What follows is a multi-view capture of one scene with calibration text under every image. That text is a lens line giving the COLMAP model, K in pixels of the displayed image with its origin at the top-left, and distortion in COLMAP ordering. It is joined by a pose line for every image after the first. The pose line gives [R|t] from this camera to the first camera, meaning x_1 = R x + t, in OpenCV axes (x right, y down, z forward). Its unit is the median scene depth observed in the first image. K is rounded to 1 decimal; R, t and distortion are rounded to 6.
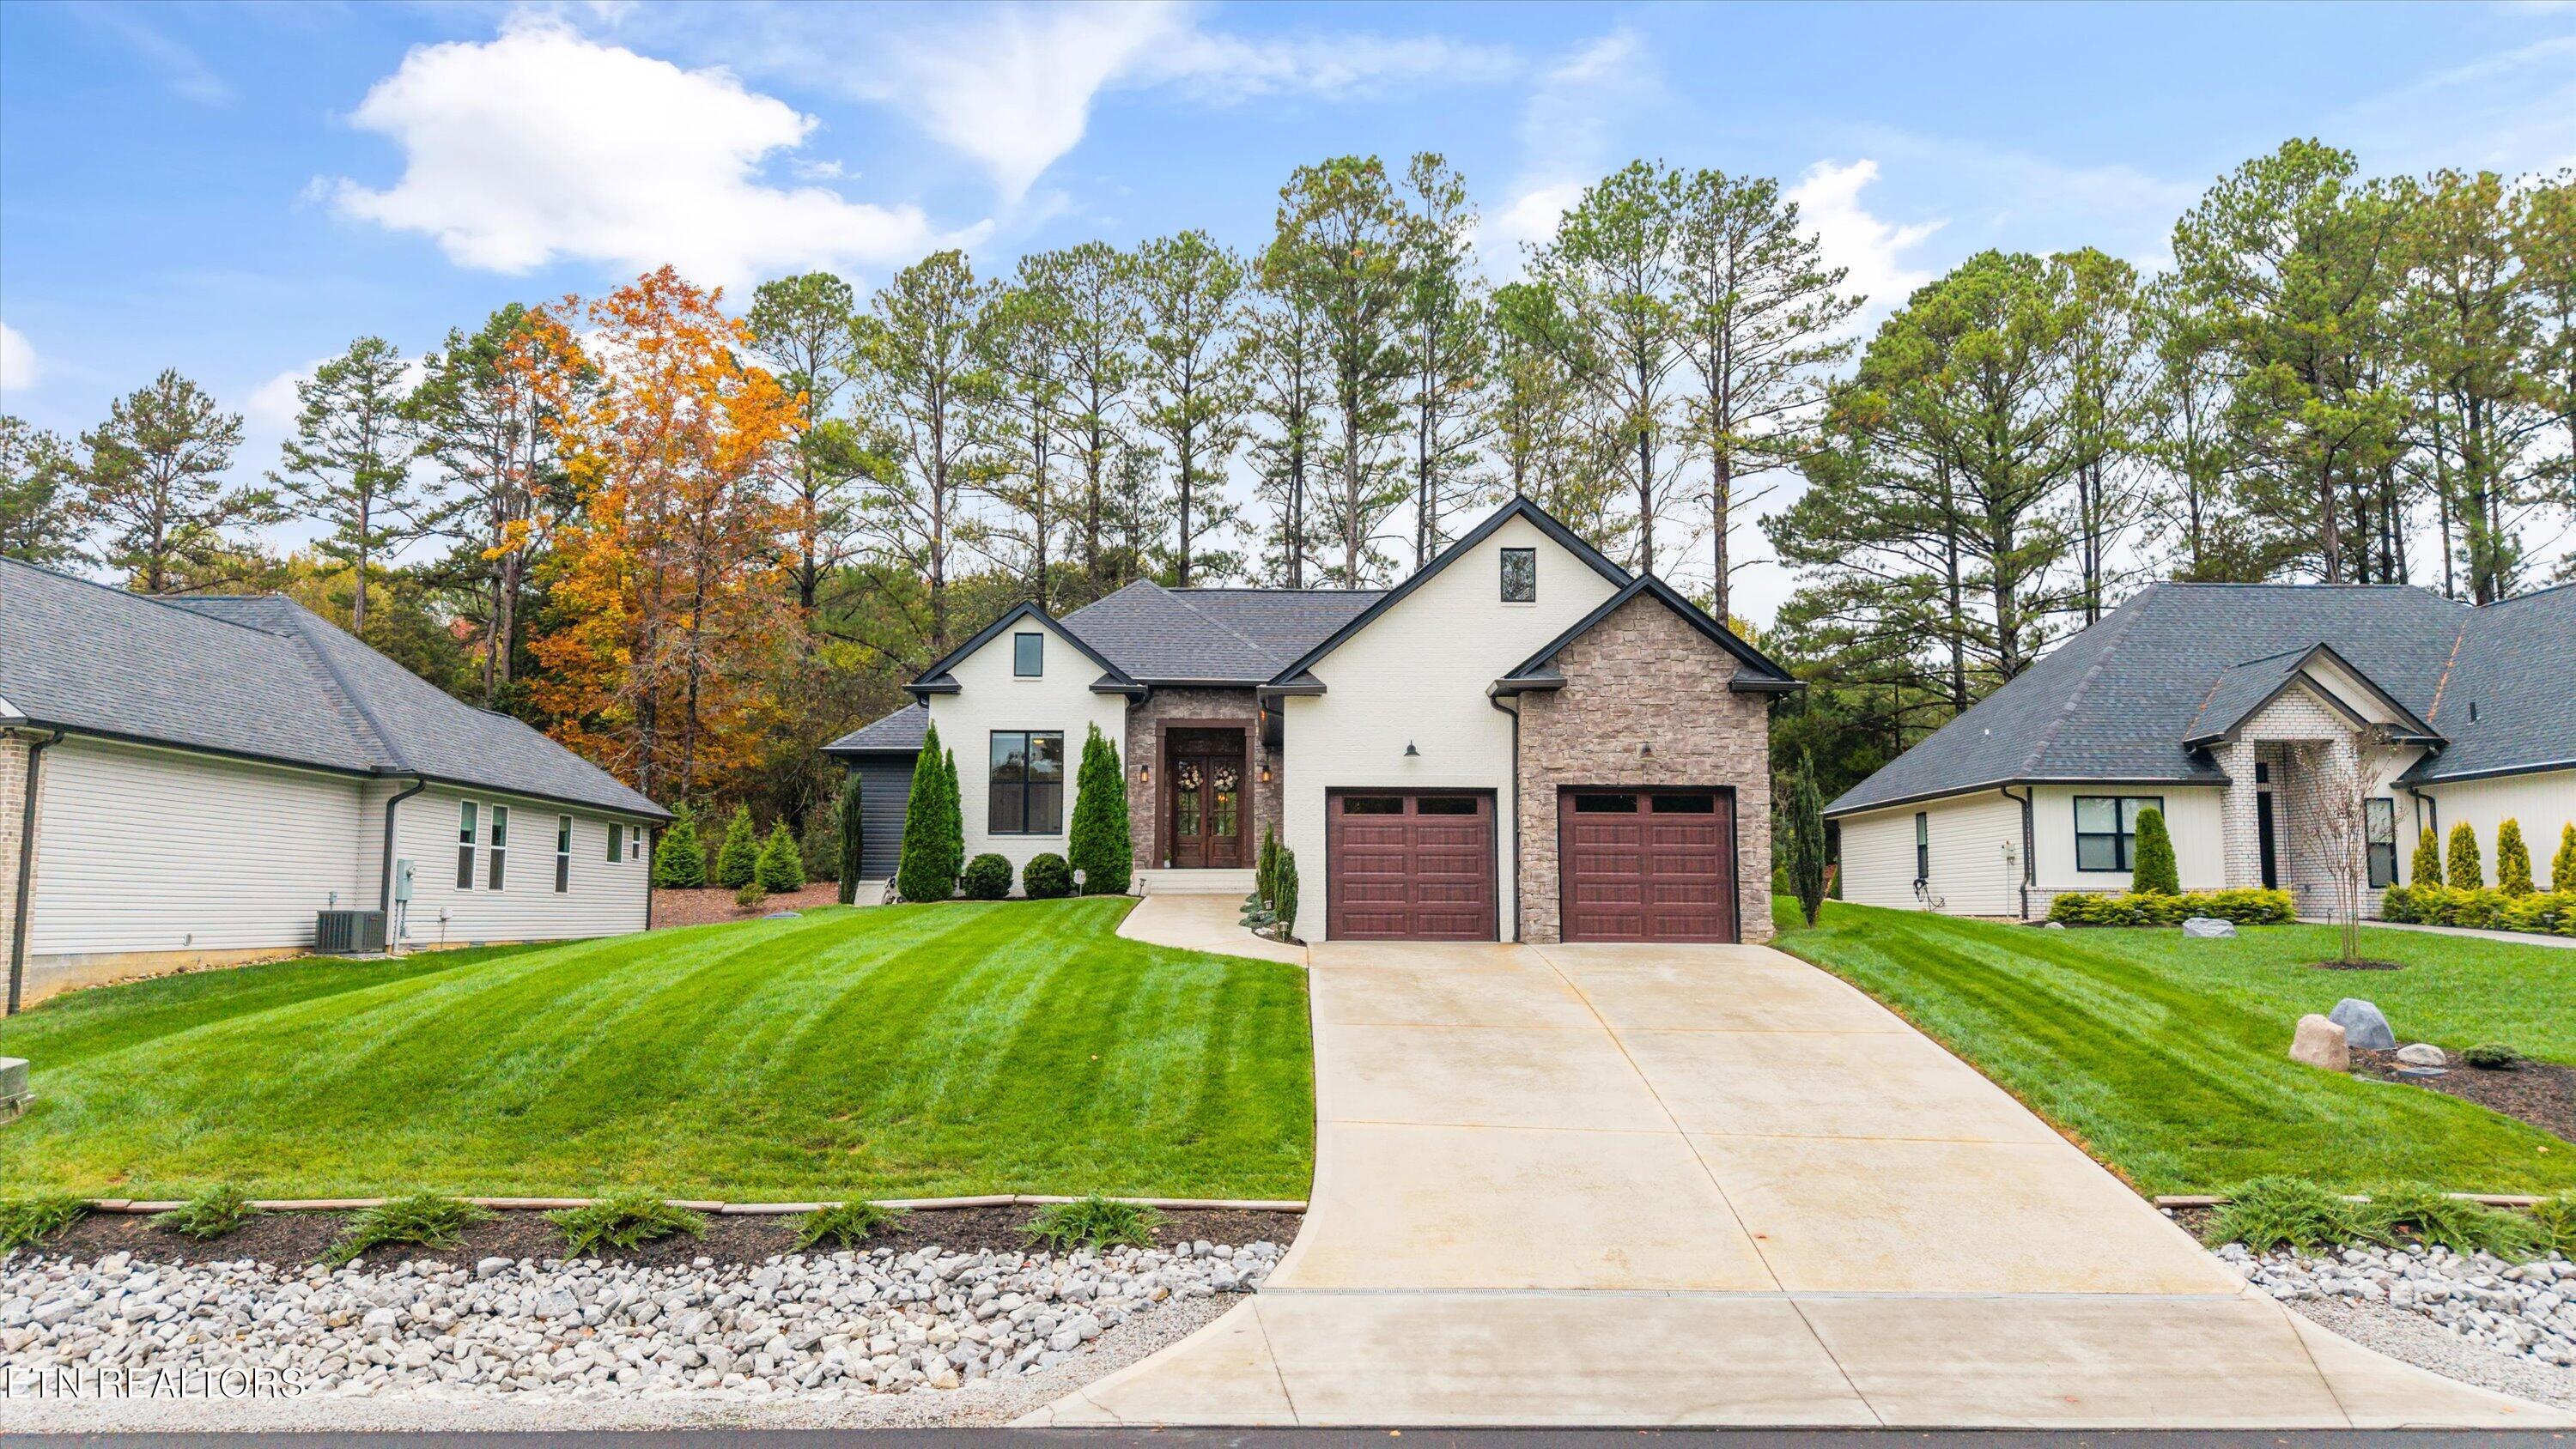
lens RADIAL K [[1741.2, 0, 1310.6], [0, 1741.2, 726.8], [0, 0, 1]] dist [0.003196, -0.001266]
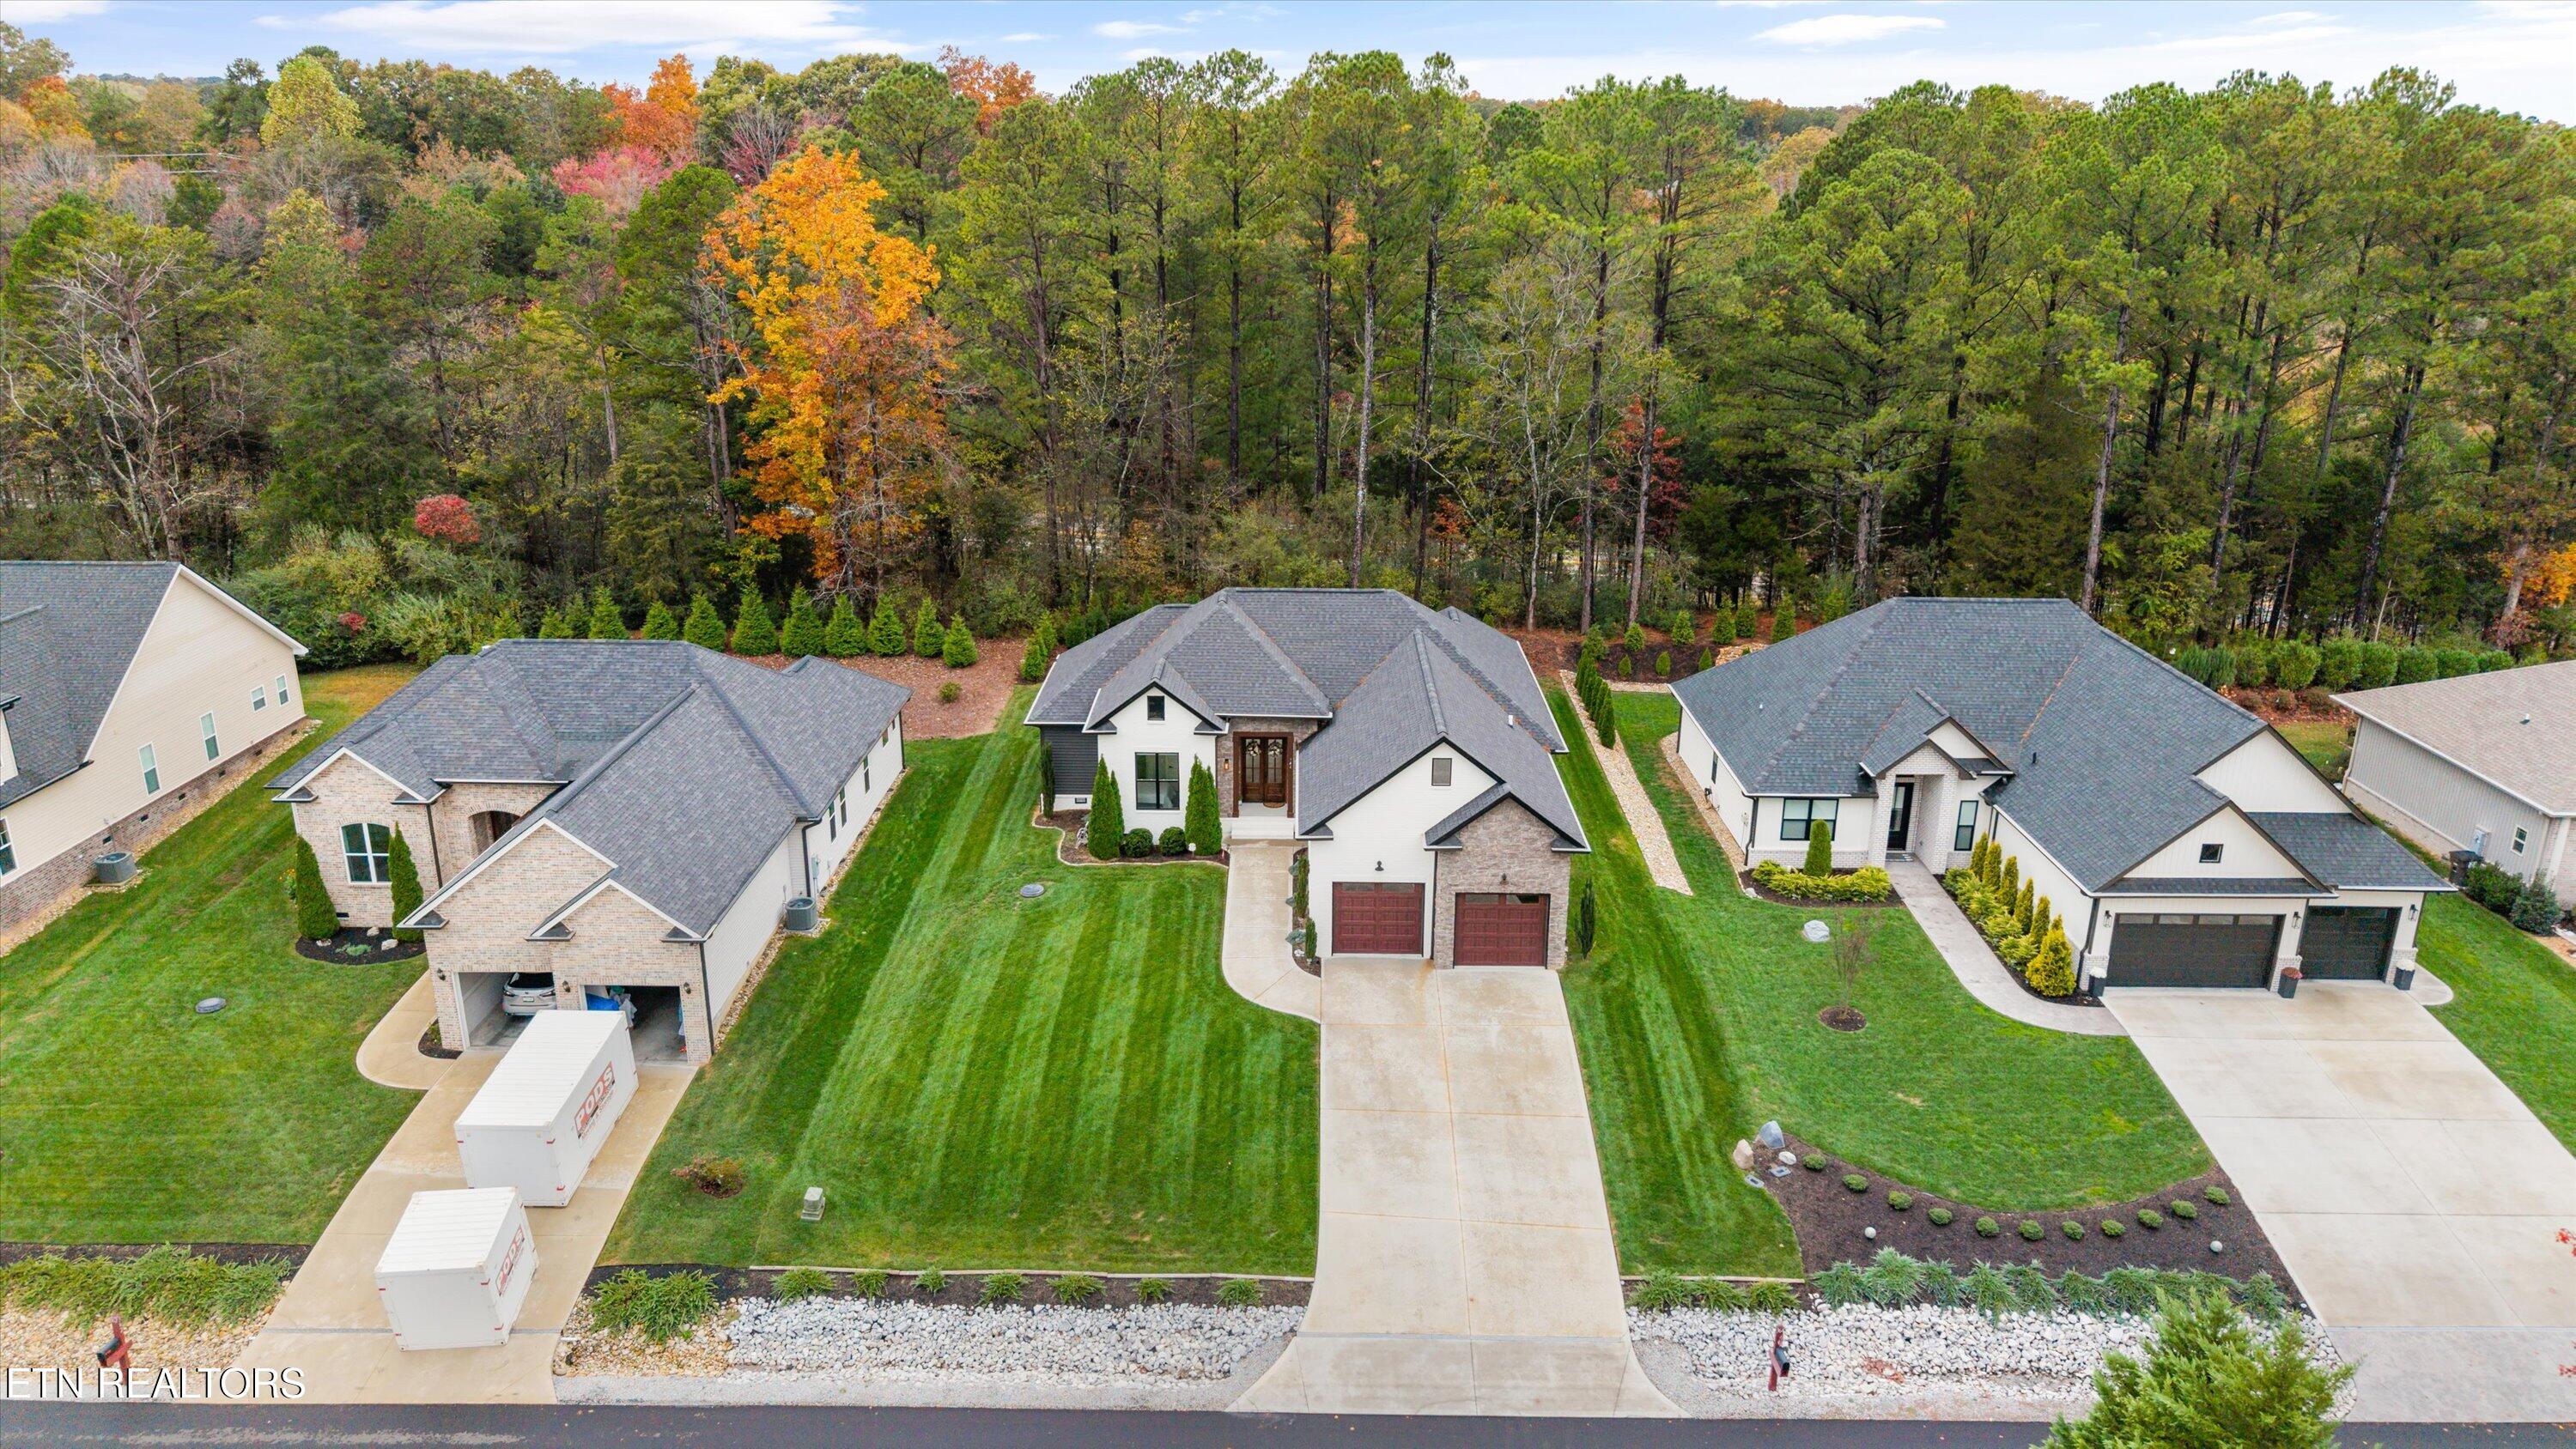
lens RADIAL K [[1741.2, 0, 1310.6], [0, 1741.2, 726.8], [0, 0, 1]] dist [0.003196, -0.001266]
pose [[0.999767, 0.011790, -0.018055, 0.016619], [-0.003202, 0.909186, 0.416378, -0.886995], [0.021325, -0.416223, 0.909012, -0.616401]]
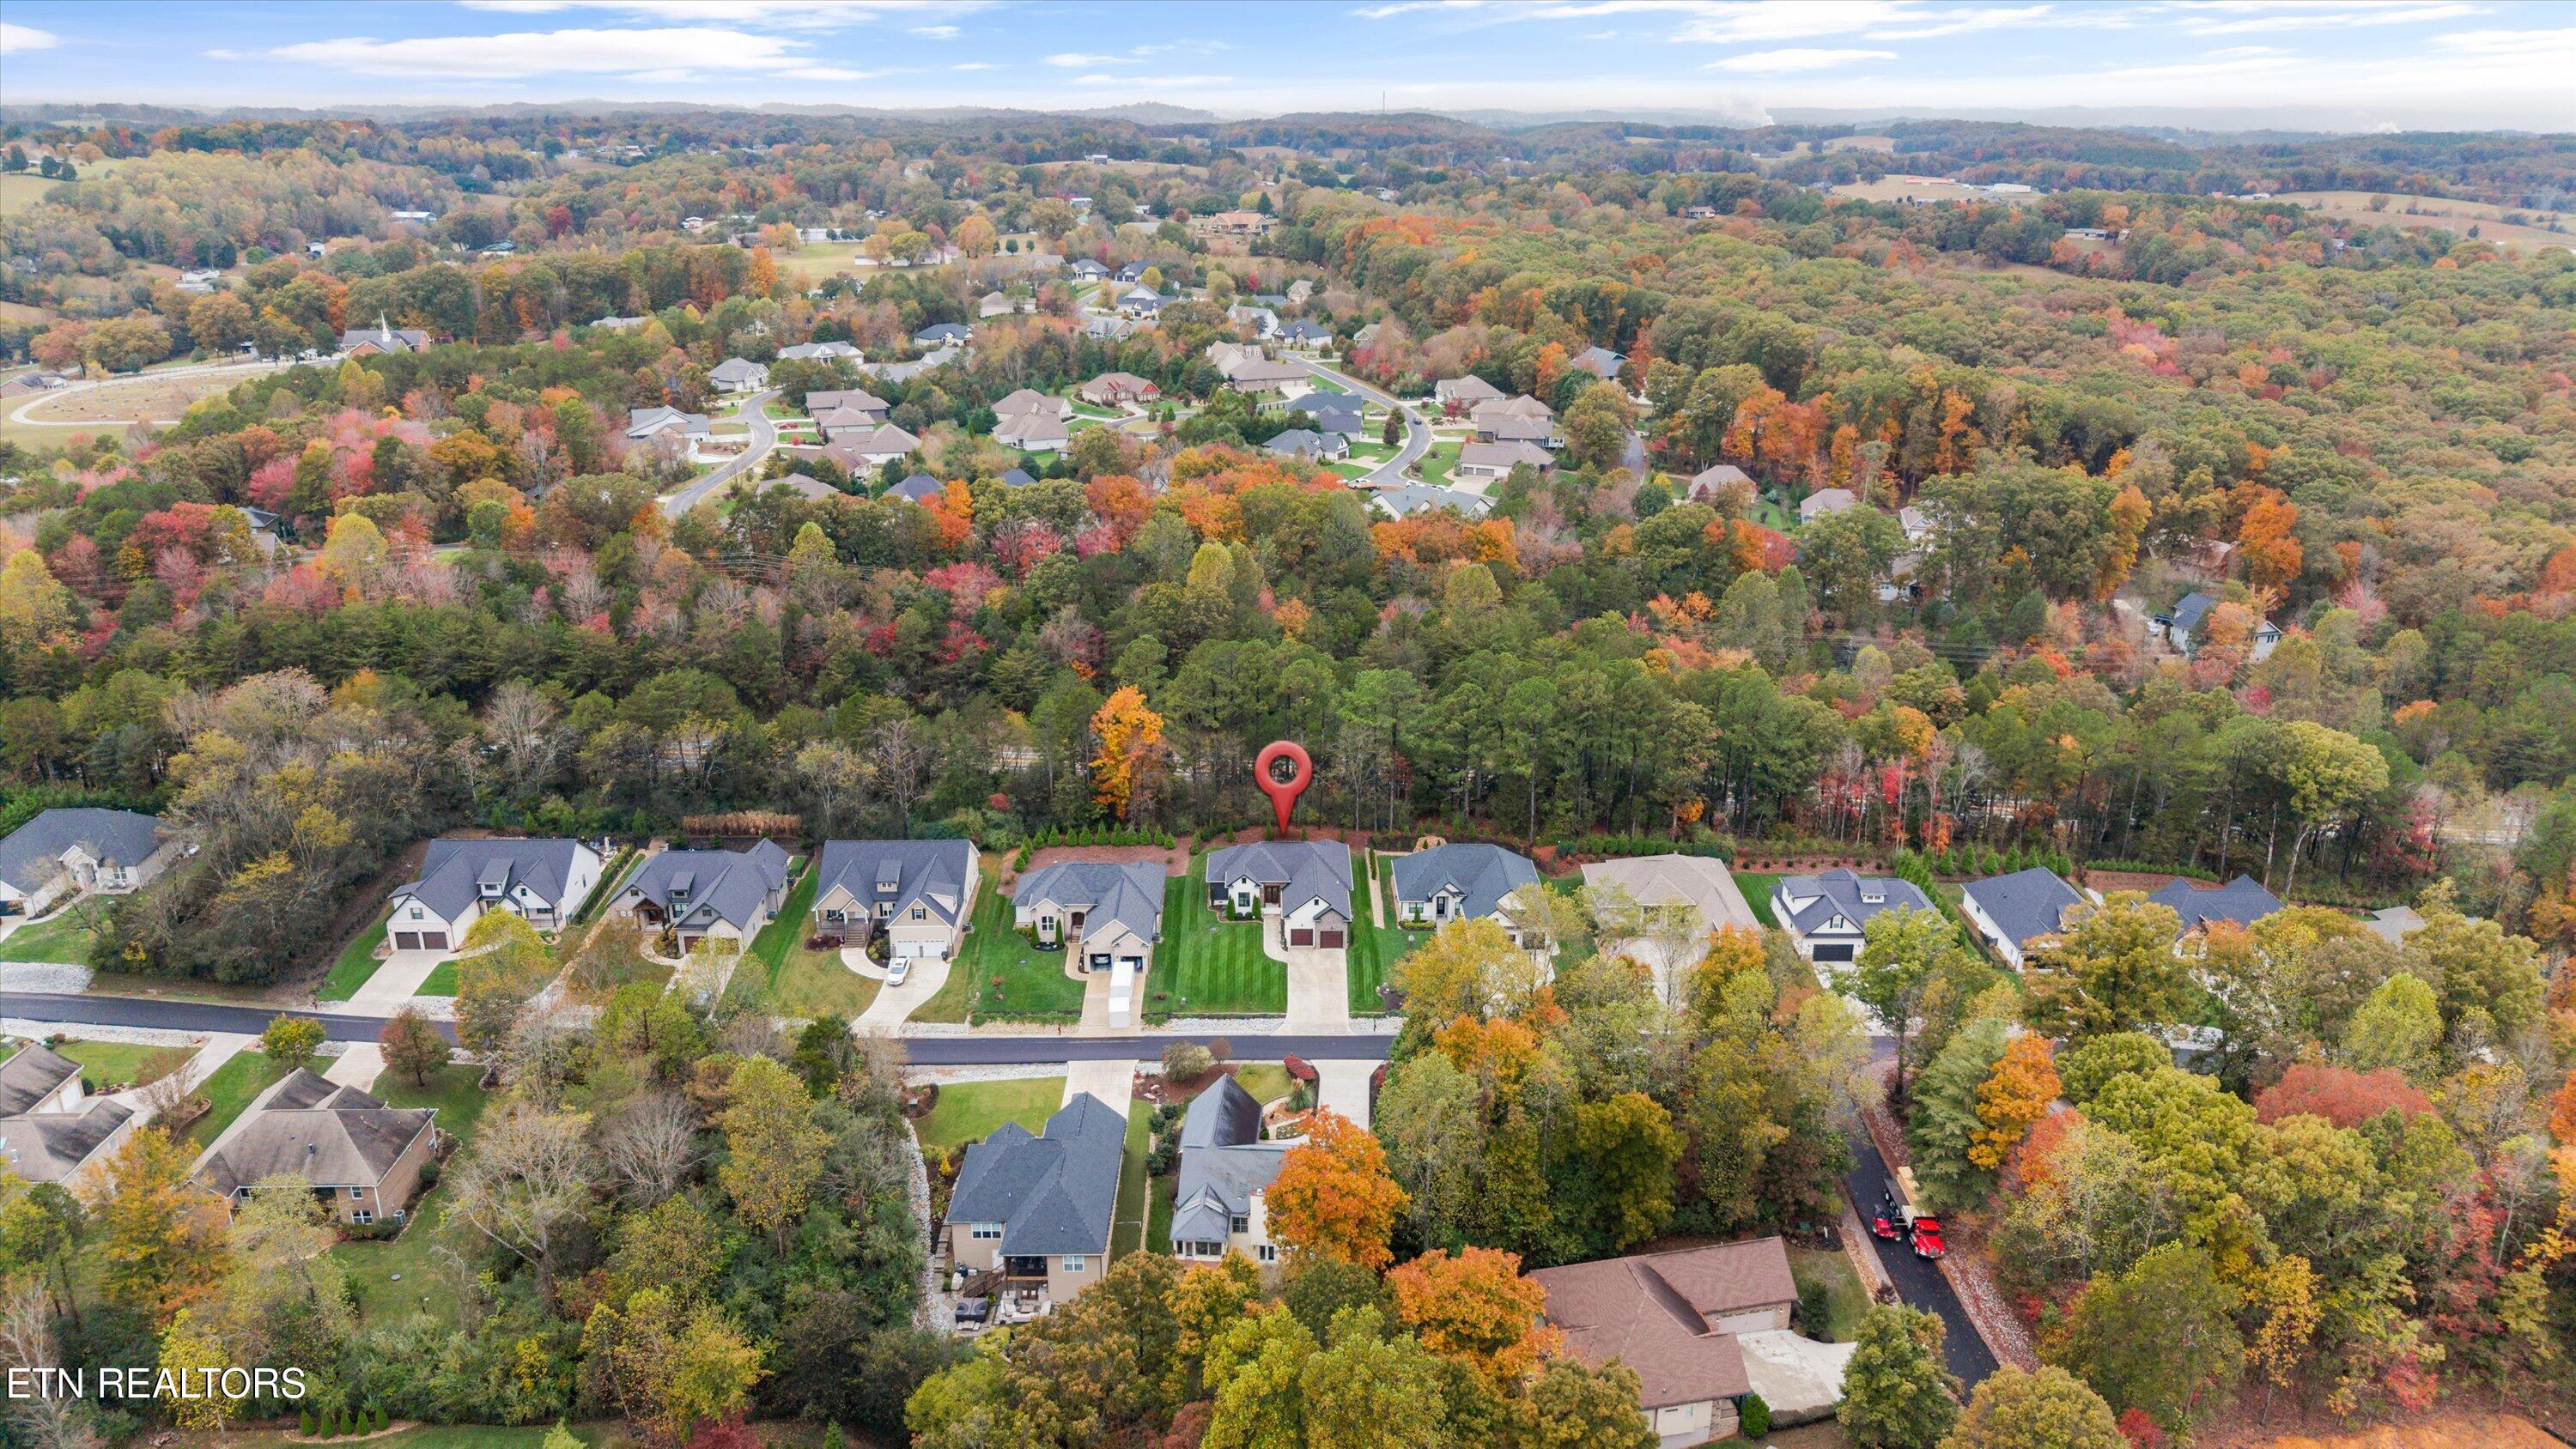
lens RADIAL K [[1741.2, 0, 1310.6], [0, 1741.2, 726.8], [0, 0, 1]] dist [0.003196, -0.001266]
pose [[0.999992, 0.000695, -0.003912, 0.125370], [0.001118, 0.895624, 0.444810, -4.150865], [0.003813, -0.444810, 0.895617, -5.439673]]
